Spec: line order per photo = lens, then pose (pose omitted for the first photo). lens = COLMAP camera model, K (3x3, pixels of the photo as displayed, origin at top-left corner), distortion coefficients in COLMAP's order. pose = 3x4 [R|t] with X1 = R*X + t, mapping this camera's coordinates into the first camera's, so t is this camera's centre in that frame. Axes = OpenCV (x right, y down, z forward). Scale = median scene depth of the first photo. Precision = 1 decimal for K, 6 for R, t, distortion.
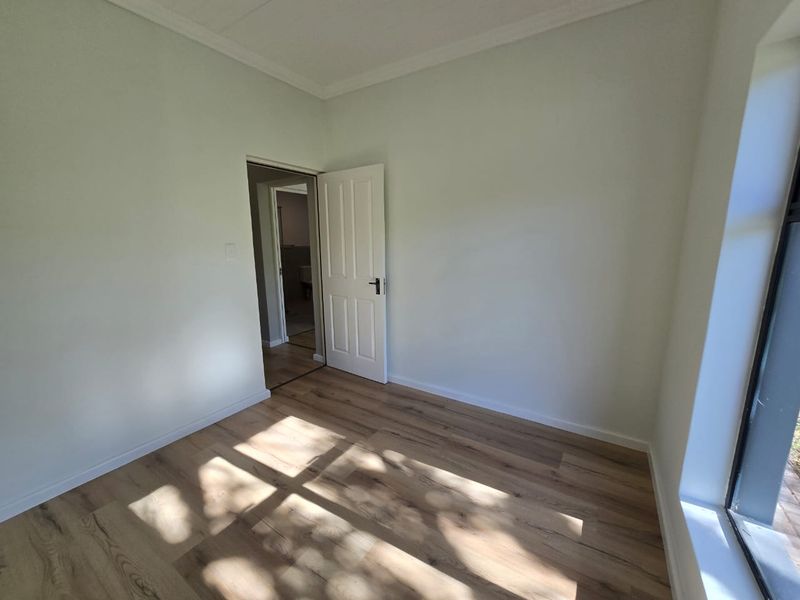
lens RADIAL K [[330.6, 0, 401.2], [0, 330.6, 301.4], [0, 0, 1]] dist [0.000669, 0.000193]
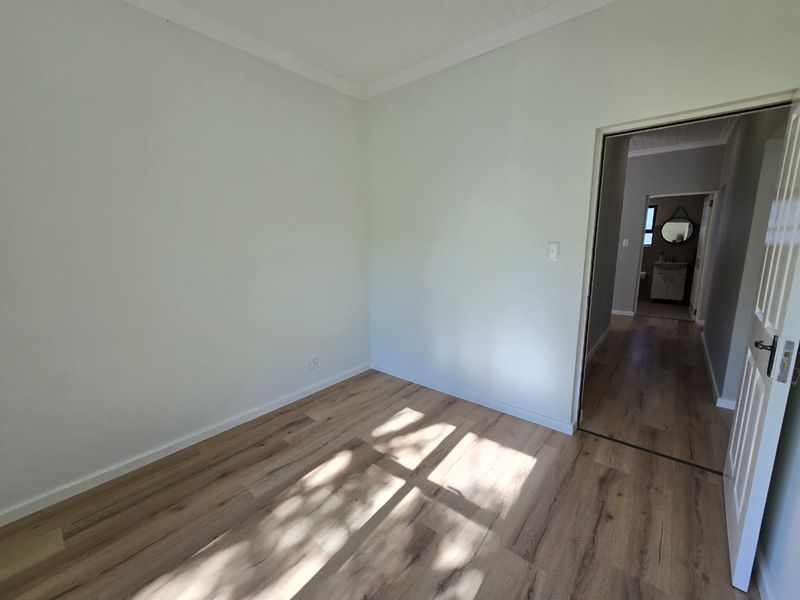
lens RADIAL K [[330.6, 0, 401.1], [0, 330.6, 298.6], [0, 0, 1]] dist [0.000669, 0.000193]
pose [[-0.127122, 0.183434, -0.974778, 0.537687], [-0.173773, 0.963433, 0.203961, -0.171957], [0.976546, 0.195318, -0.090598, 0.881445]]
